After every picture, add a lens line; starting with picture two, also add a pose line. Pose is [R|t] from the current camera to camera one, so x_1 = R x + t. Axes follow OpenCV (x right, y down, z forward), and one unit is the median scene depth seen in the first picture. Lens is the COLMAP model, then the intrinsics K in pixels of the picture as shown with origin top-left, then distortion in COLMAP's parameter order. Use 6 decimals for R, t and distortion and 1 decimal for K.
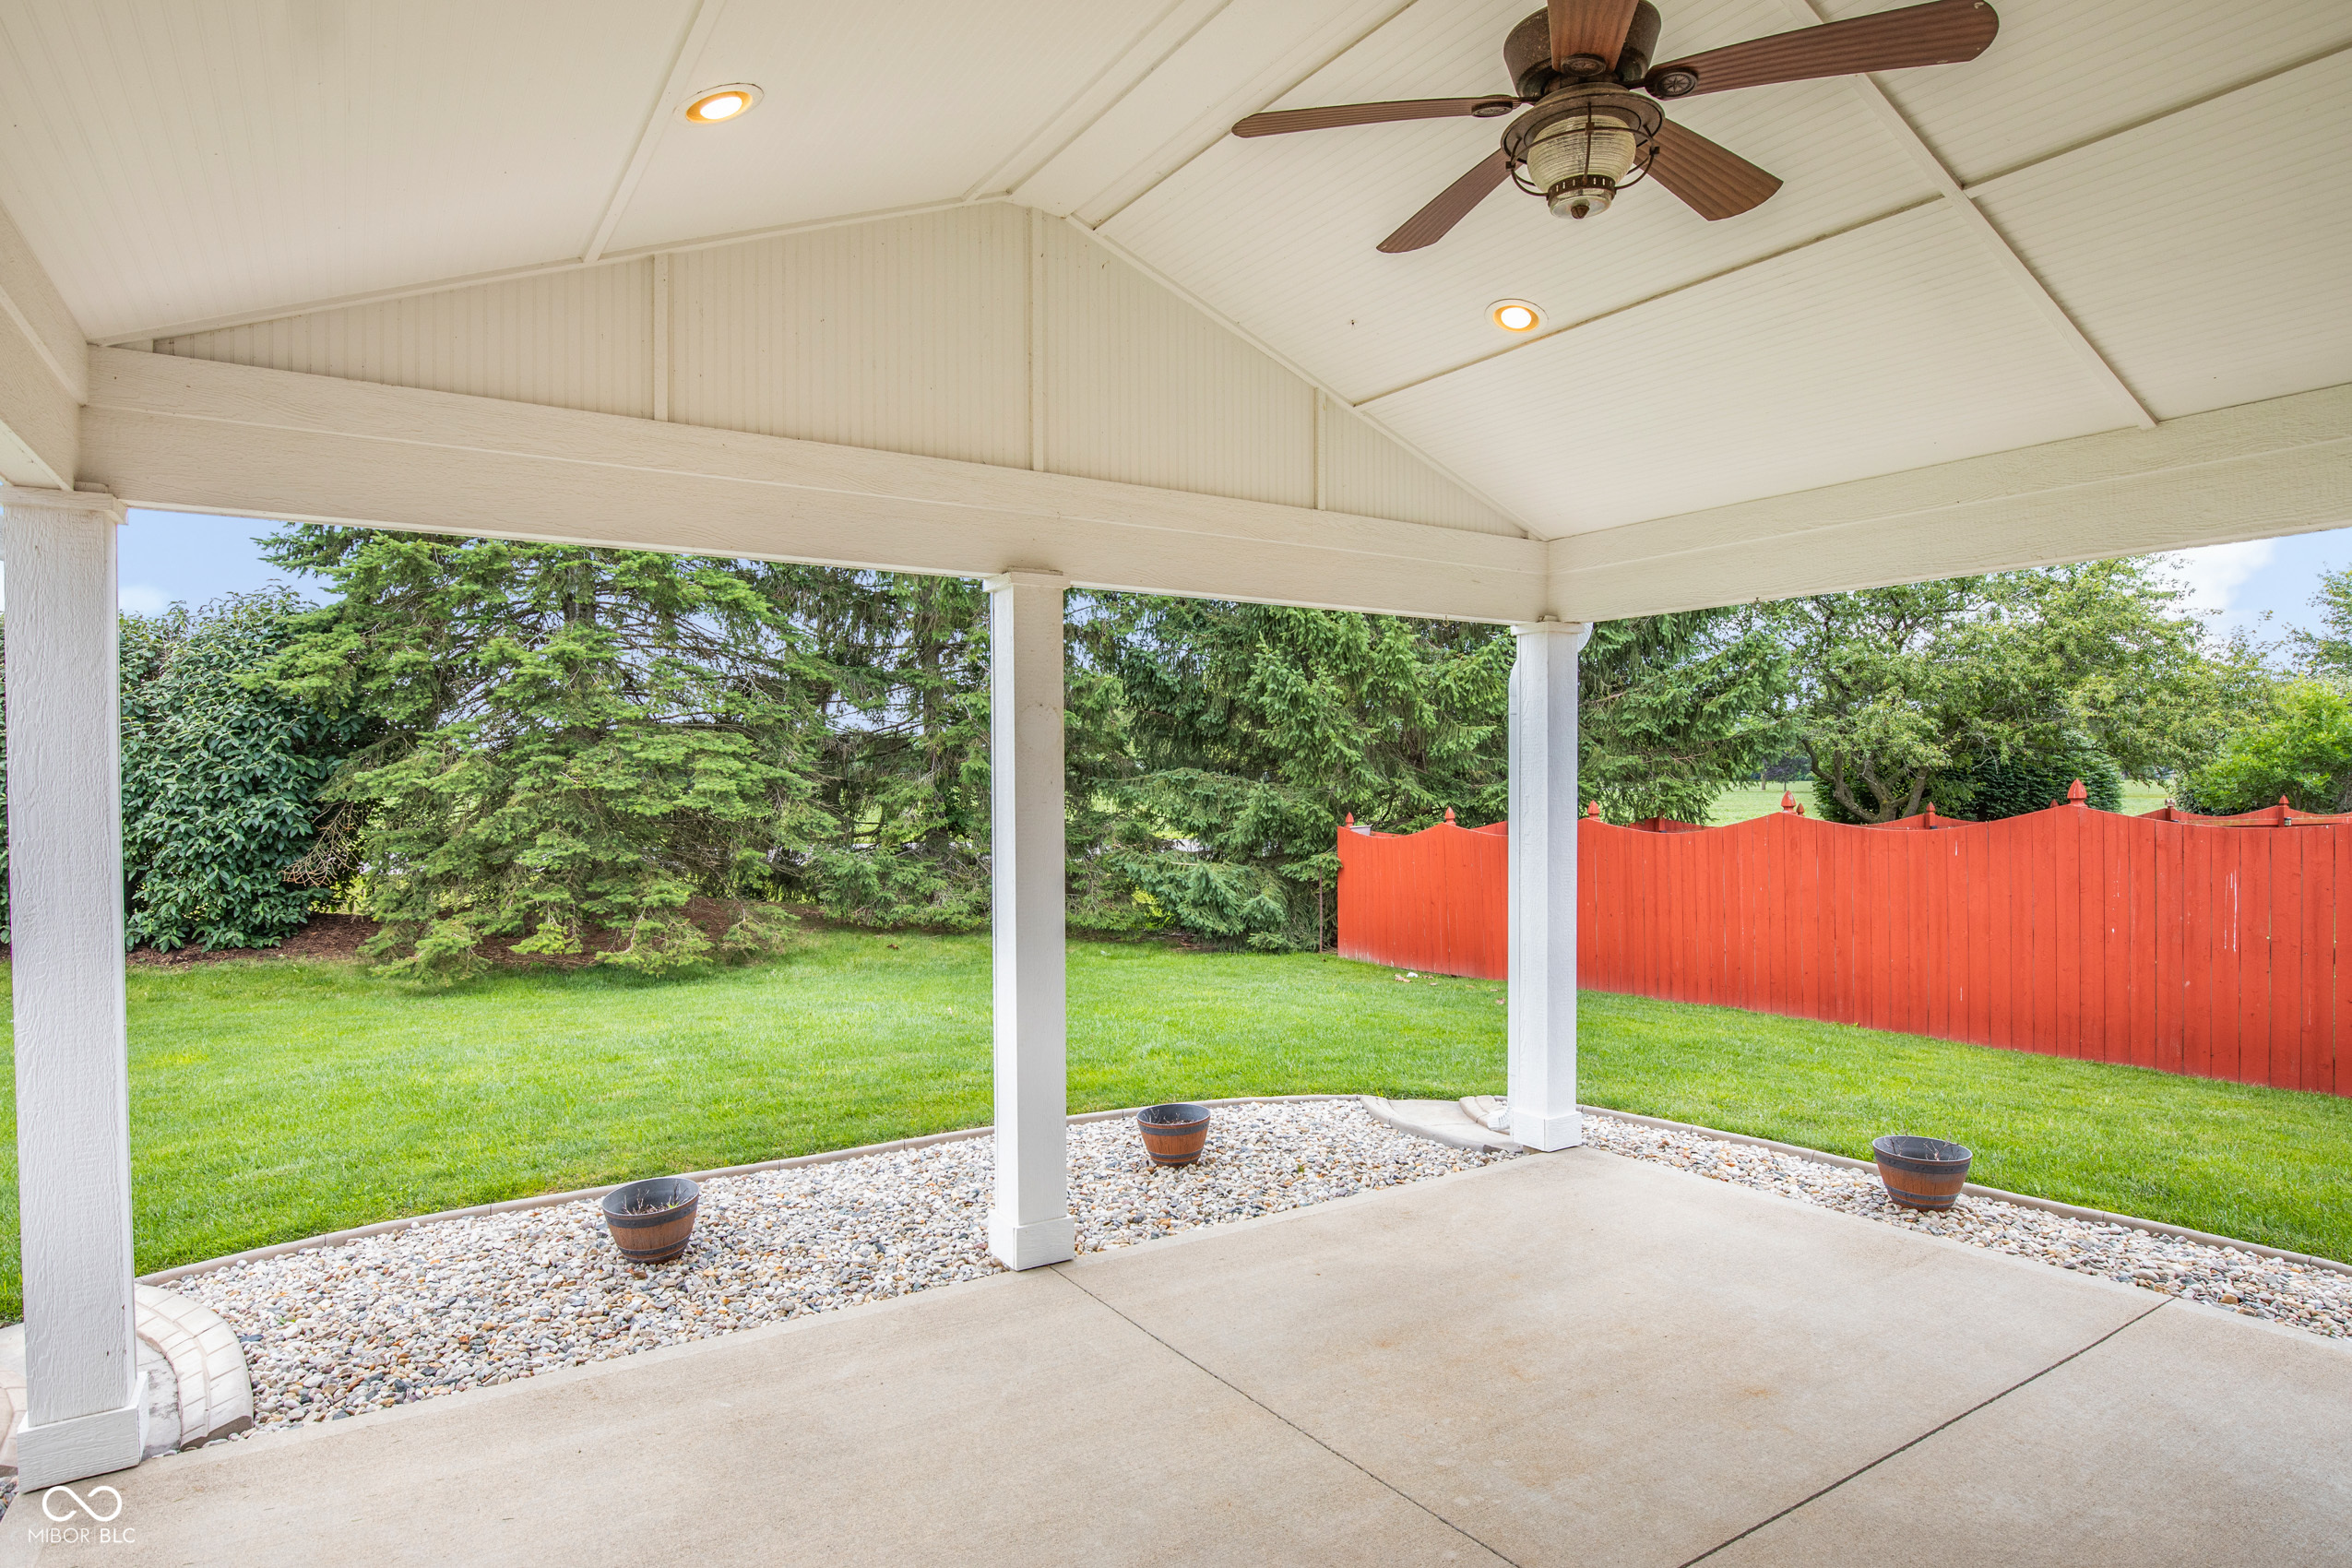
lens RADIAL K [[1264.1, 0, 1129.3], [0, 1264.1, 790.7], [0, 0, 1]] dist [-0.005221, -0.000786]
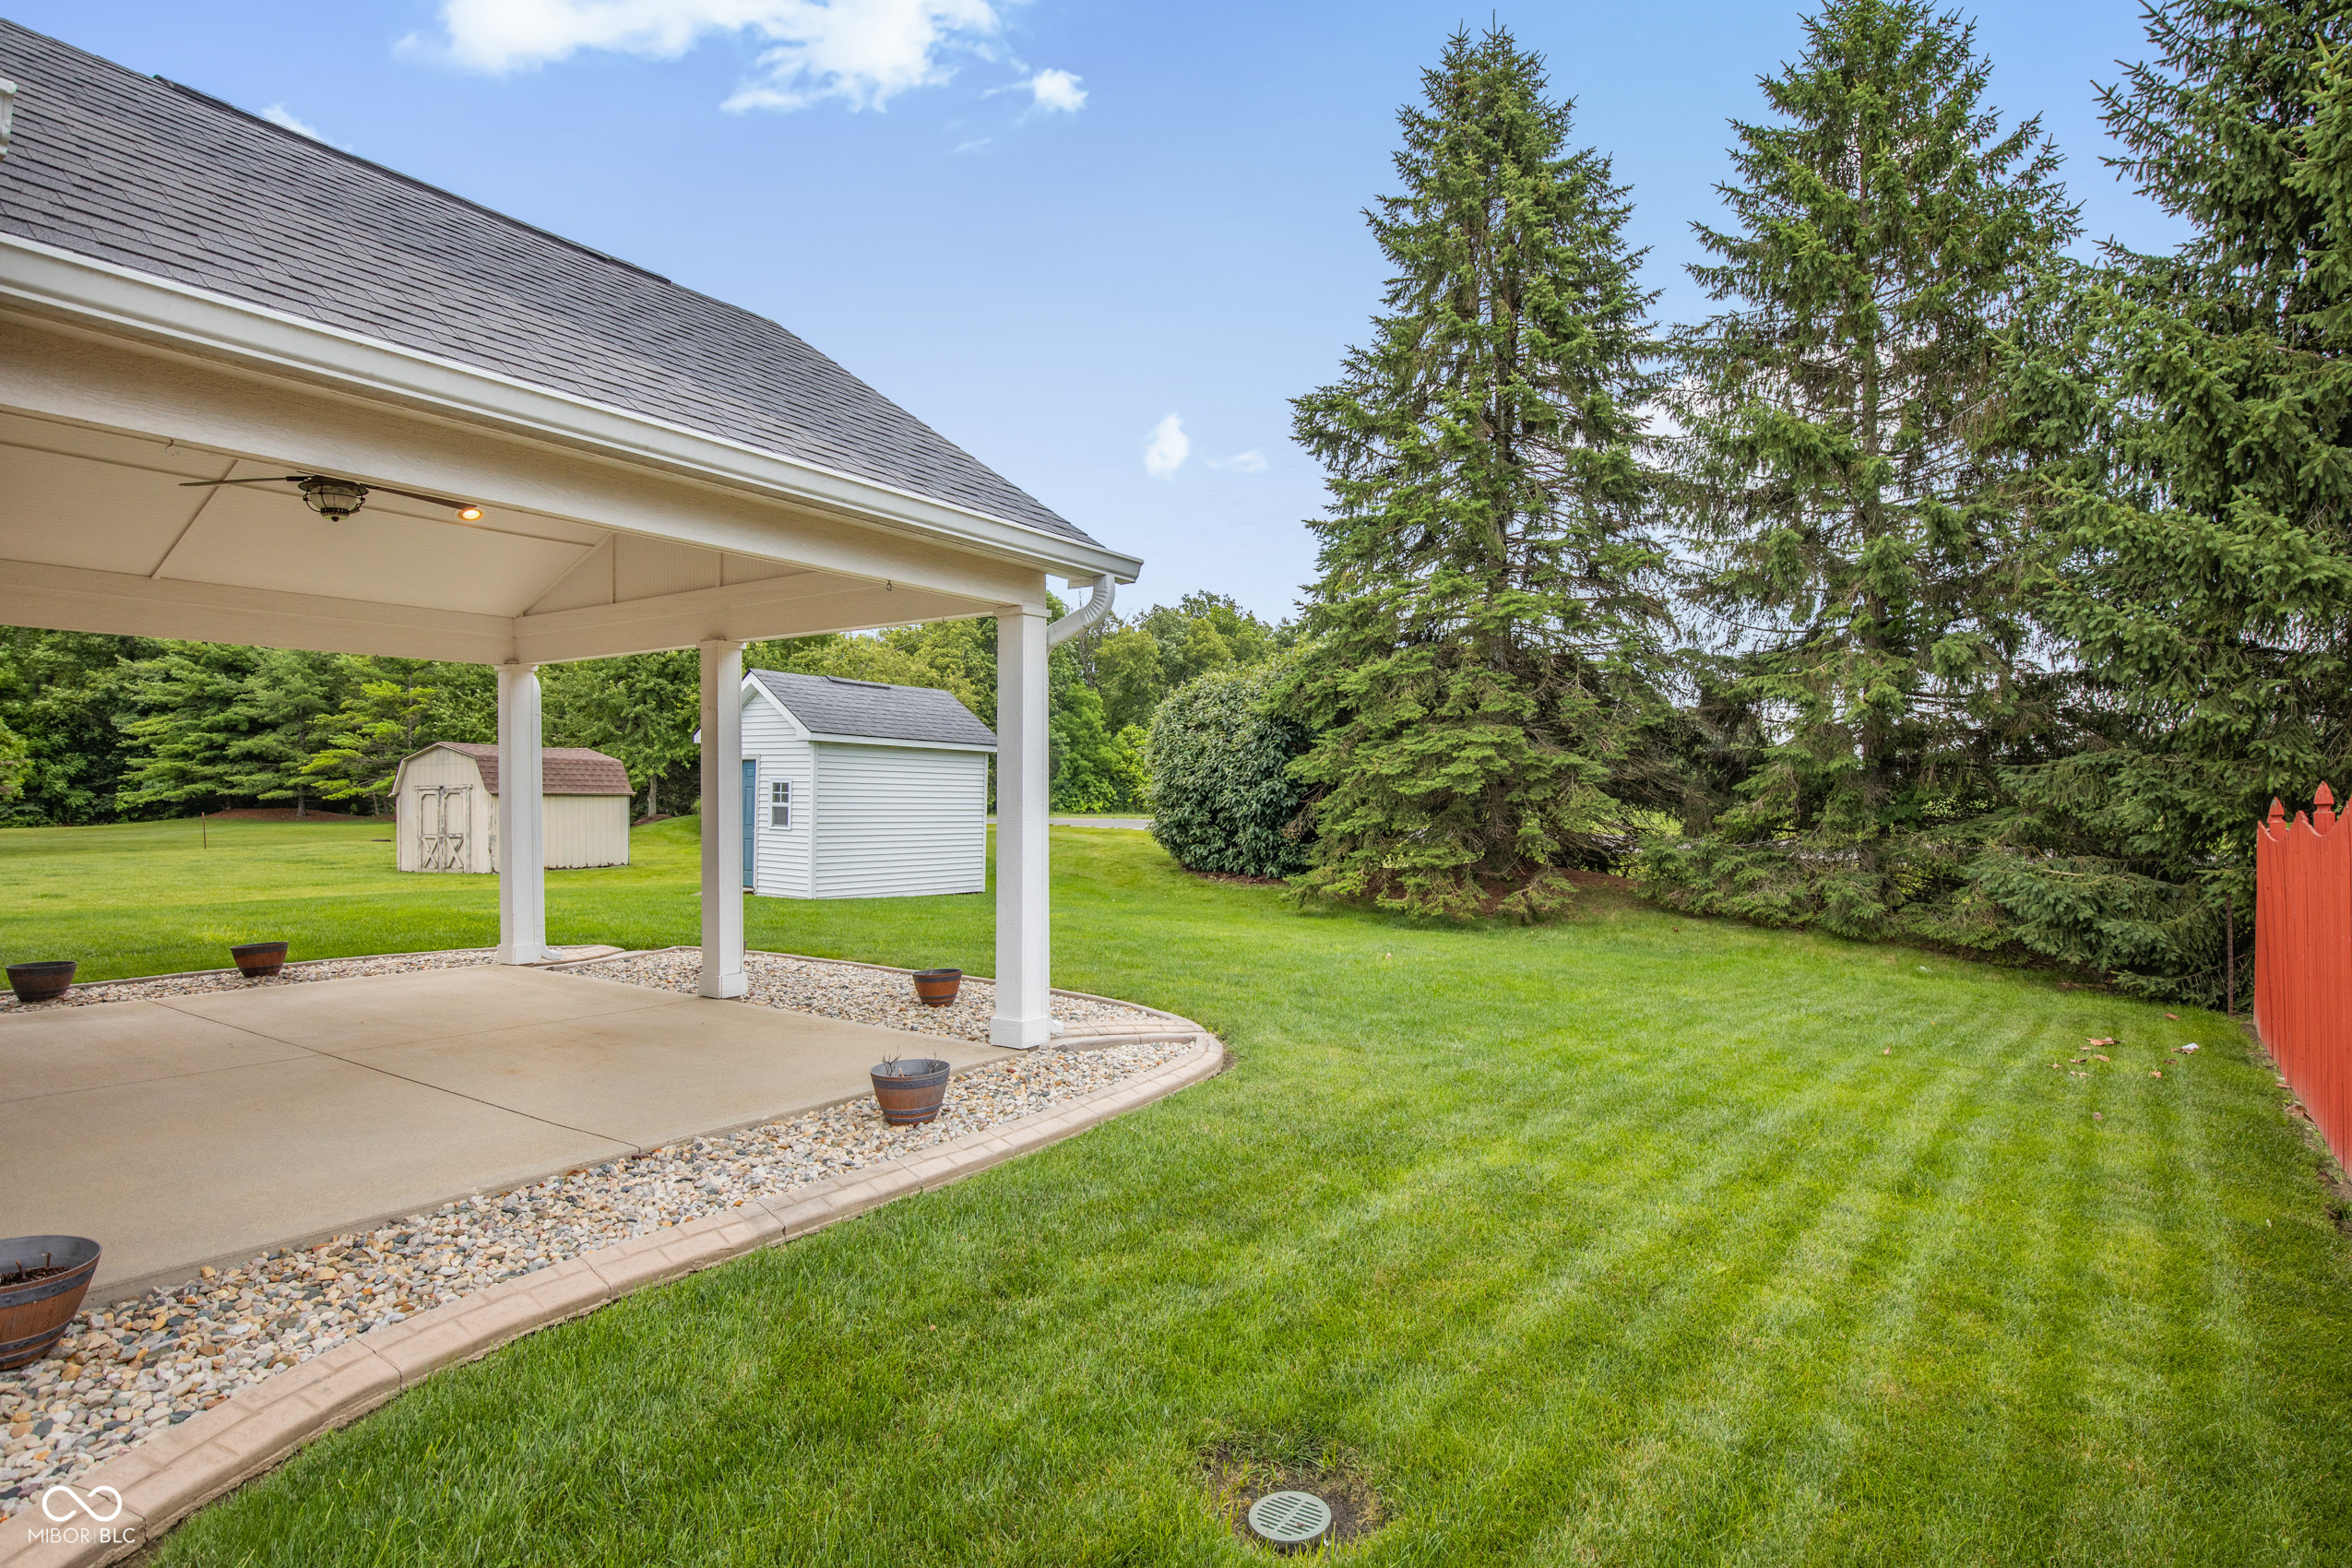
lens RADIAL K [[1174.1, 0, 1190.5], [0, 1174.1, 799.7], [0, 0, 1]] dist [-0.026793, -0.000289]
pose [[0.427661, 0.013722, -0.903835, 0.578648], [-0.007420, 0.999904, 0.011669, 0.012937], [0.903909, 0.001716, 0.427722, 0.289714]]
